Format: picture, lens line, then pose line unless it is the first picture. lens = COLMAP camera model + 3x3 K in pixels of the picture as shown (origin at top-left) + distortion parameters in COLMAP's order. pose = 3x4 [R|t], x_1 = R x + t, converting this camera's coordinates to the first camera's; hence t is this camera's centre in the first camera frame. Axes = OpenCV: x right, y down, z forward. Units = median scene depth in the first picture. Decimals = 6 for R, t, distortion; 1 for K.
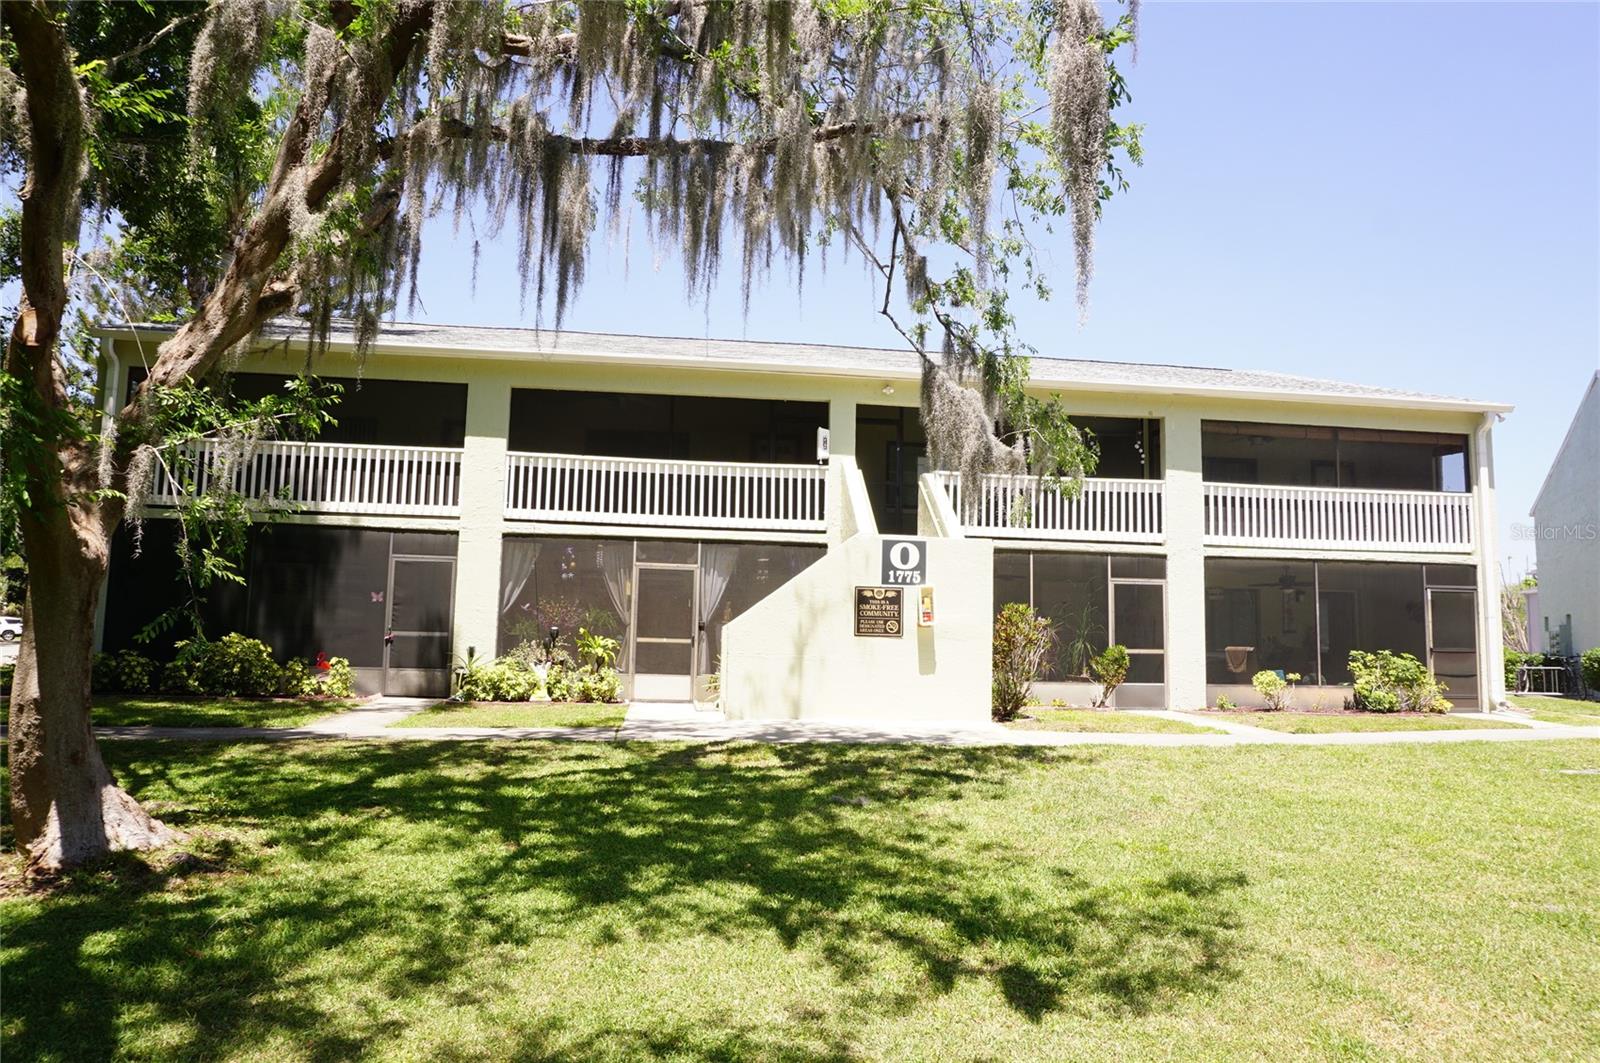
lens RADIAL K [[976.9, 0, 796.9], [0, 976.9, 538.7], [0, 0, 1]] dist [-0.042103, 0.001940]
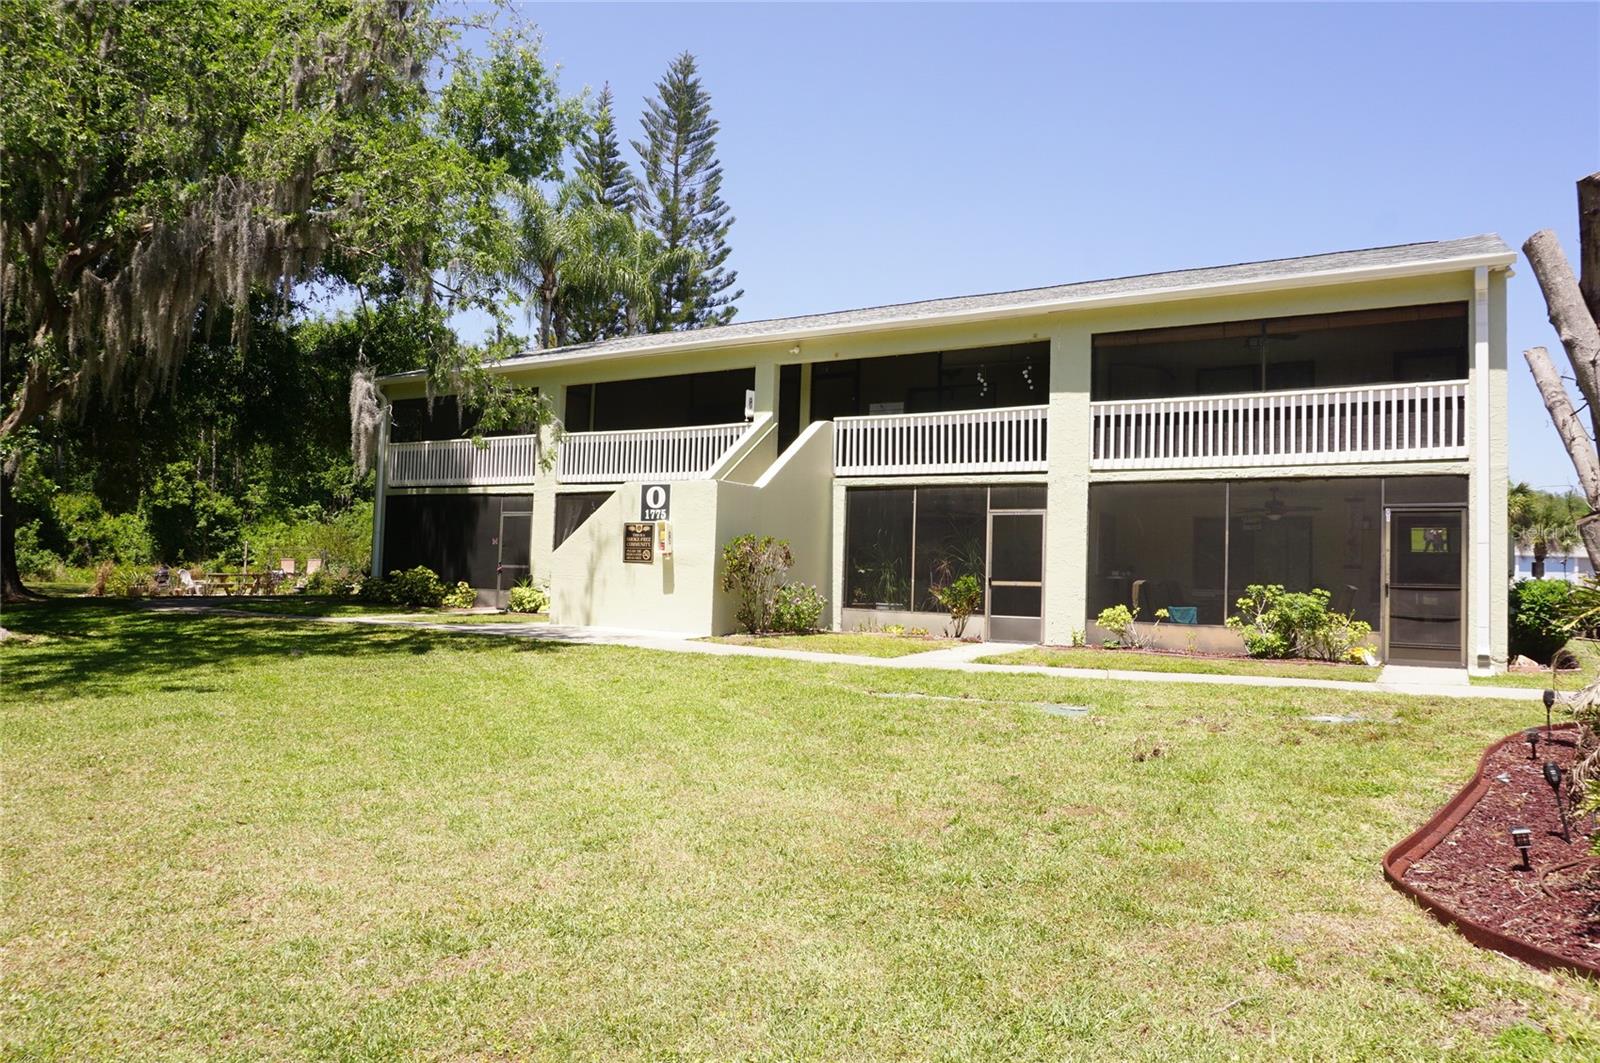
lens RADIAL K [[976.9, 0, 787.8], [0, 976.9, 535.7], [0, 0, 1]] dist [-0.042103, 0.001940]
pose [[0.806758, -0.021294, -0.590498, 0.762682], [0.048405, 0.998373, 0.030130, 0.028010], [0.588896, -0.052891, 0.806476, 0.077650]]
